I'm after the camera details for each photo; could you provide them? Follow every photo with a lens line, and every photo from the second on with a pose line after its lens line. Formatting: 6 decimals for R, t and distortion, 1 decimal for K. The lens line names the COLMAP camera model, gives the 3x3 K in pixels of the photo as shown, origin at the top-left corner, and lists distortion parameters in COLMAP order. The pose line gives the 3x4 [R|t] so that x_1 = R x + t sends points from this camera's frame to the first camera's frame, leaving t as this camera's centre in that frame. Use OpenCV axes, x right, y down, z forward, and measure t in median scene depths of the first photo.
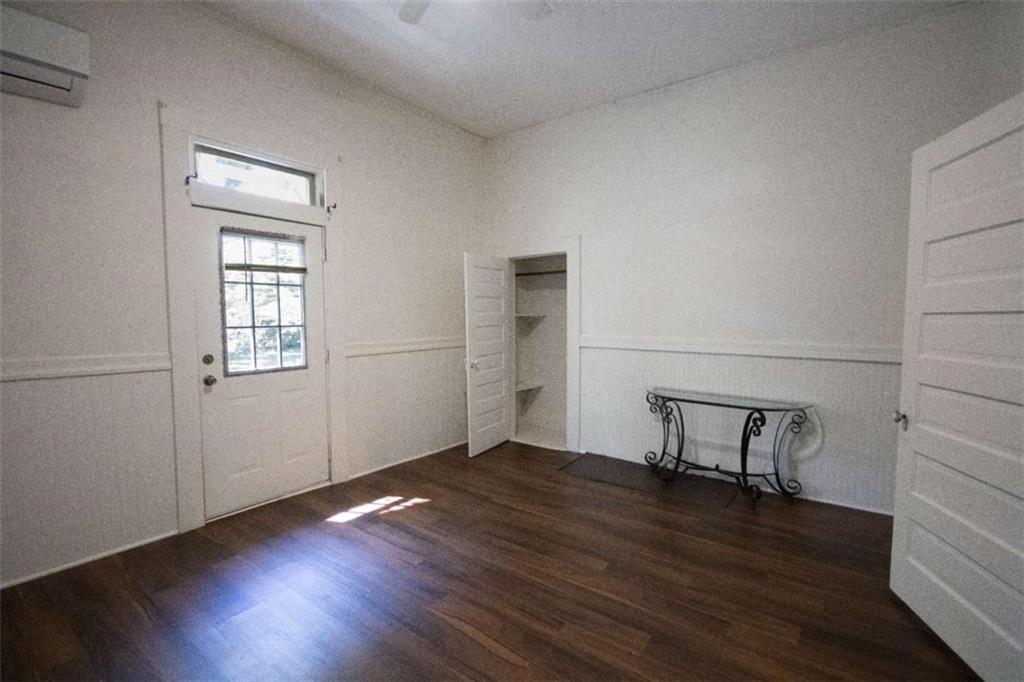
lens RADIAL K [[482.0, 0, 515.2], [0, 482.0, 342.0], [0, 0, 1]] dist [0.001169, -0.000515]
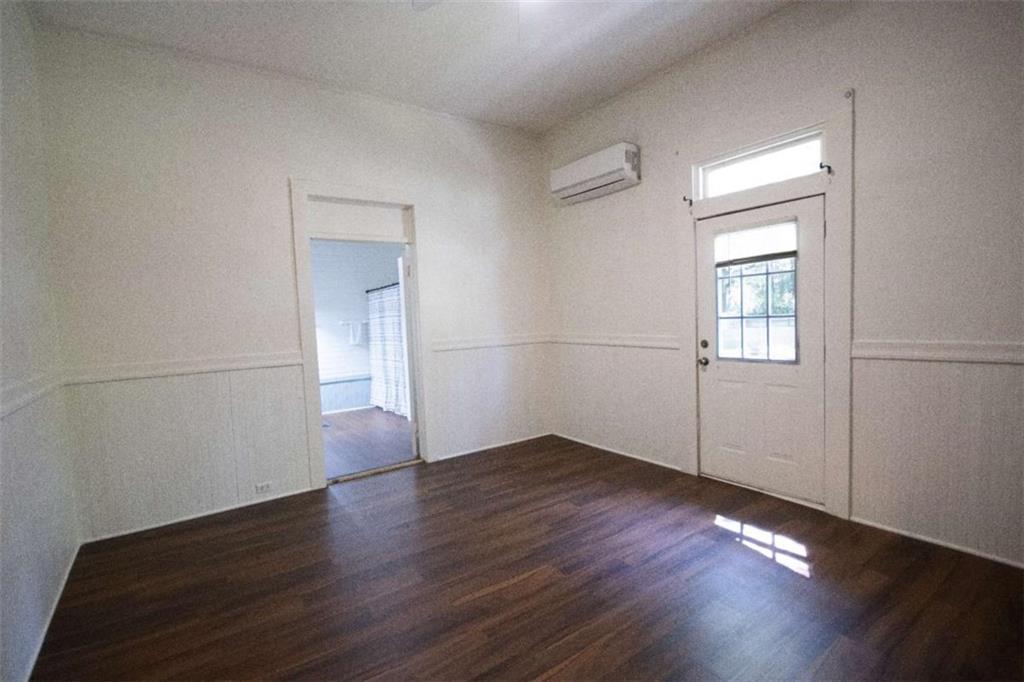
lens RADIAL K [[482.0, 0, 515.7], [0, 482.0, 340.9], [0, 0, 1]] dist [0.001169, -0.000515]
pose [[-0.322704, 0.066969, -0.944128, 0.610774], [-0.014818, 0.997014, 0.075785, -0.051747], [0.946384, 0.038447, -0.320748, 0.862111]]
